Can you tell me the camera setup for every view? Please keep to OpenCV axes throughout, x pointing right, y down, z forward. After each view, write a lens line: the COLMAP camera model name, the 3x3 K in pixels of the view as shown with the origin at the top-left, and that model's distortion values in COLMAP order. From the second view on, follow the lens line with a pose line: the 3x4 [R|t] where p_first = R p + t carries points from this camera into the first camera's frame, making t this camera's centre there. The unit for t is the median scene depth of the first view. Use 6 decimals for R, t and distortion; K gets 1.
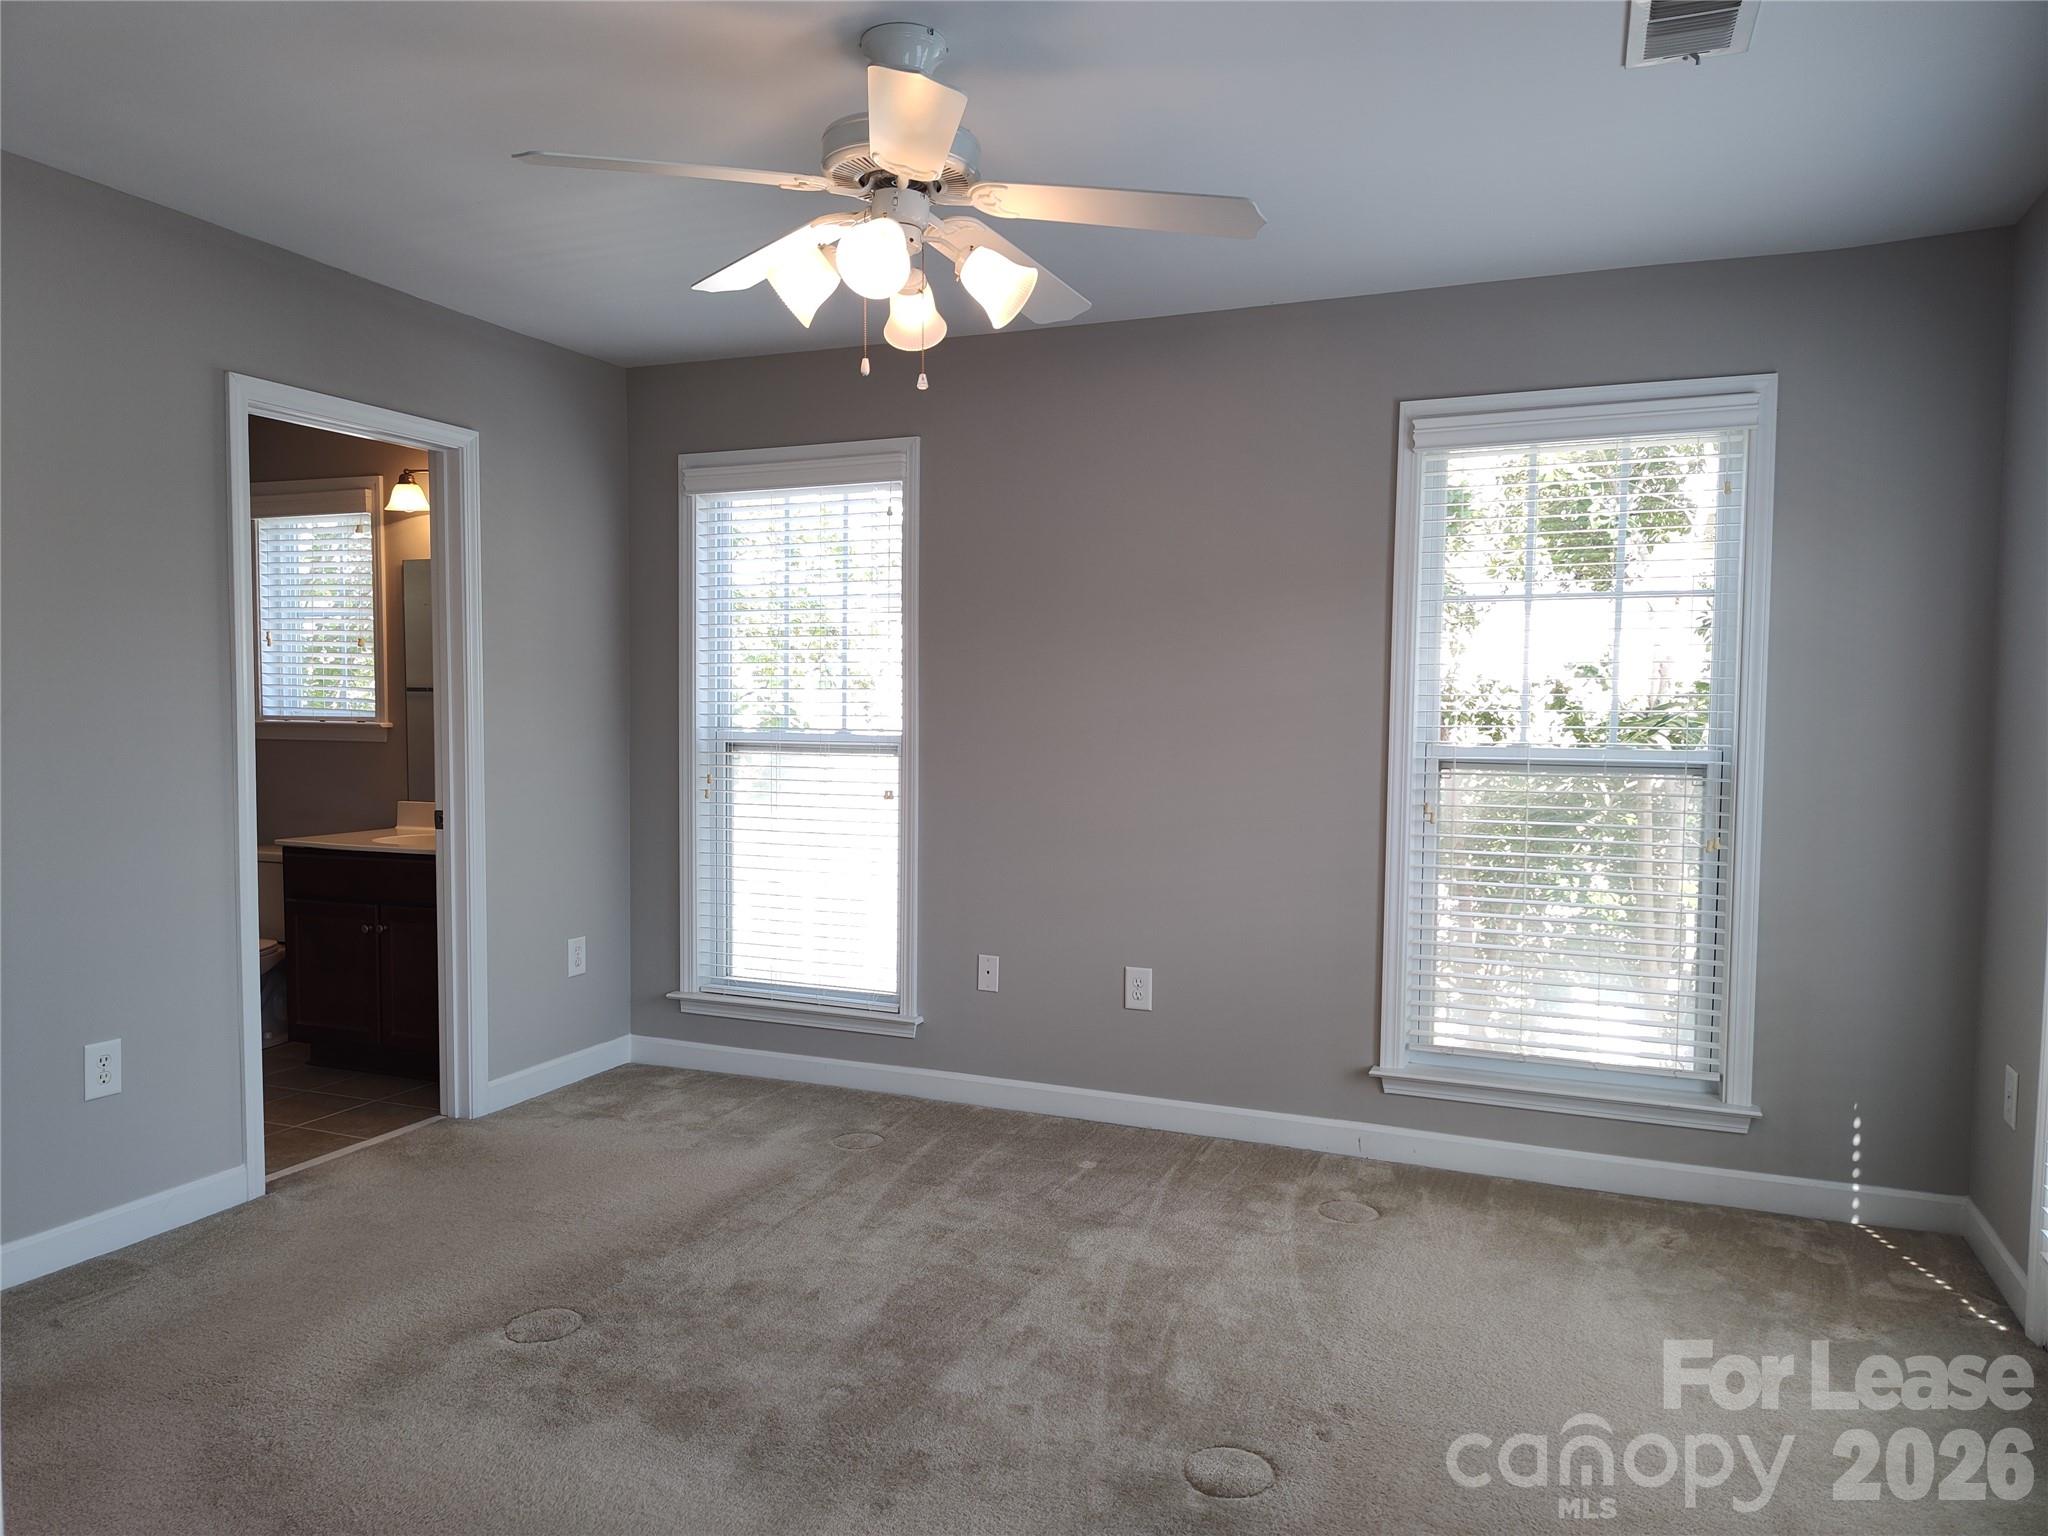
lens RADIAL K [[1393.2, 0, 1027.2], [0, 1393.2, 760.1], [0, 0, 1]] dist [0.045301, -0.050535]
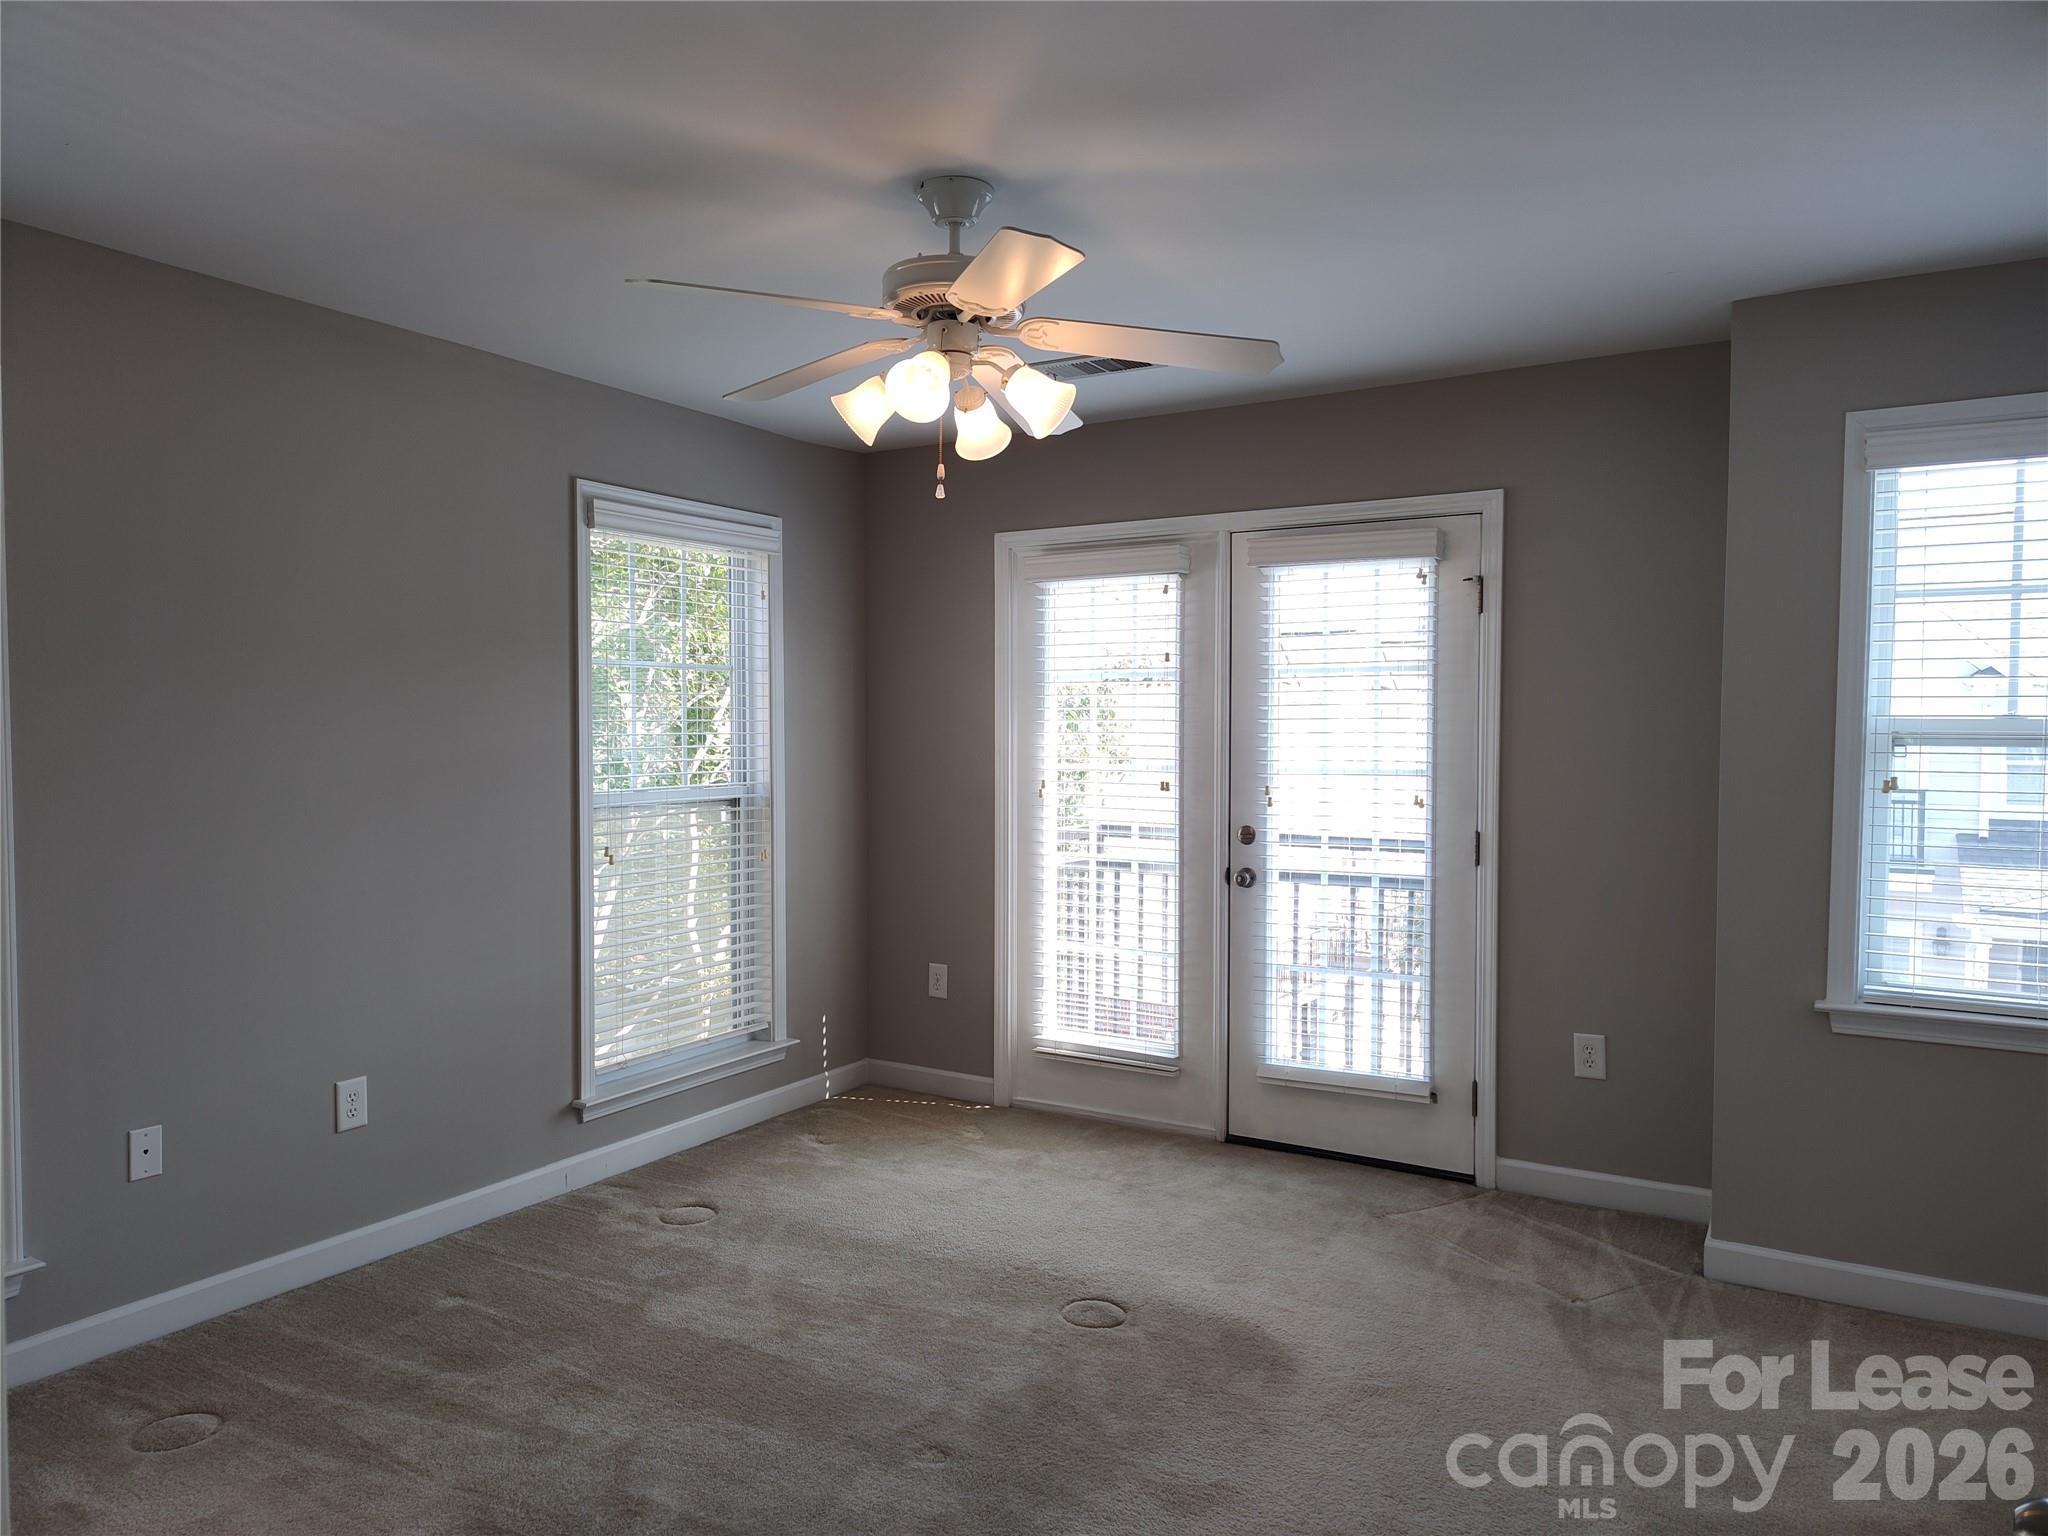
lens RADIAL K [[1357.4, 0, 1029.3], [0, 1357.4, 731.9], [0, 0, 1]] dist [0.000164, -0.047461]
pose [[0.153951, -0.014022, 0.987979, -0.769082], [0.047059, 0.998869, 0.006844, -0.054323], [-0.986957, 0.045439, 0.154437, 0.538284]]
